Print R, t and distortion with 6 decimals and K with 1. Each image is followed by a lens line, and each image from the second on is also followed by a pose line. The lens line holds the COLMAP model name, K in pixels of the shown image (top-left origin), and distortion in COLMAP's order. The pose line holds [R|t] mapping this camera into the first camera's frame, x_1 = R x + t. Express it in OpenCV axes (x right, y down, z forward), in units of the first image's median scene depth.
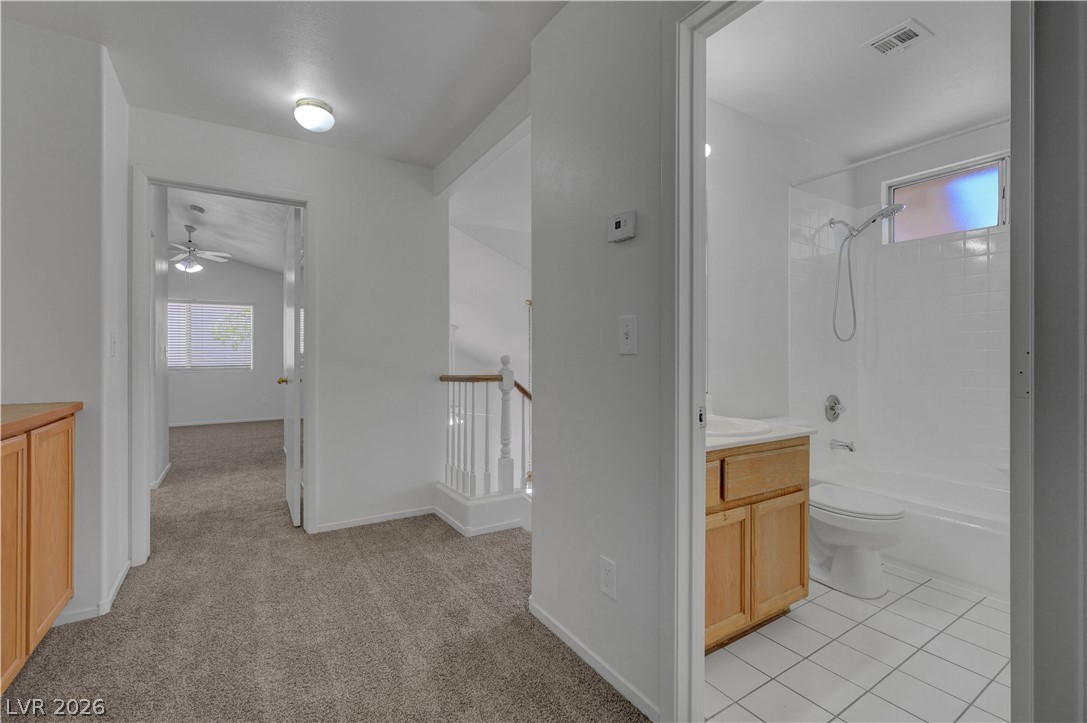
lens RADIAL K [[472.6, 0, 547.3], [0, 472.6, 361.5], [0, 0, 1]] dist [0.003056, -0.001252]
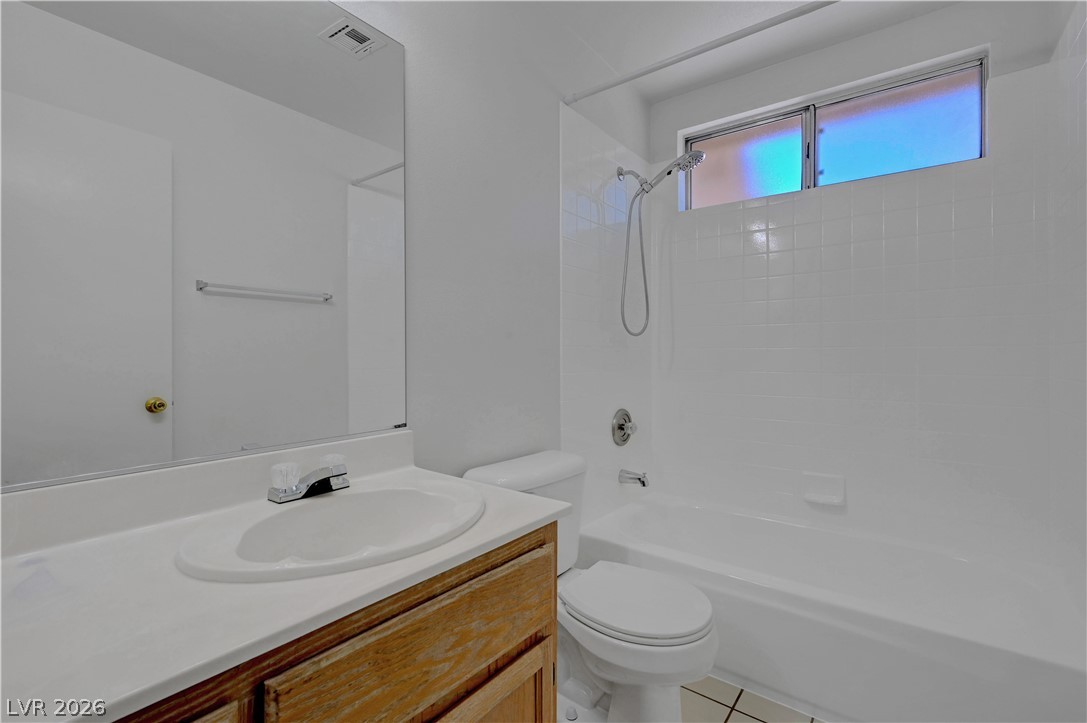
lens RADIAL K [[492.3, 0, 542.0], [0, 492.3, 358.2], [0, 0, 1]] dist [0.002592, 0.000335]
pose [[0.939455, 0.000466, 0.342672, 0.244861], [0.000966, 0.999992, -0.004008, -0.005448], [-0.342671, 0.004096, 0.939447, 0.353022]]
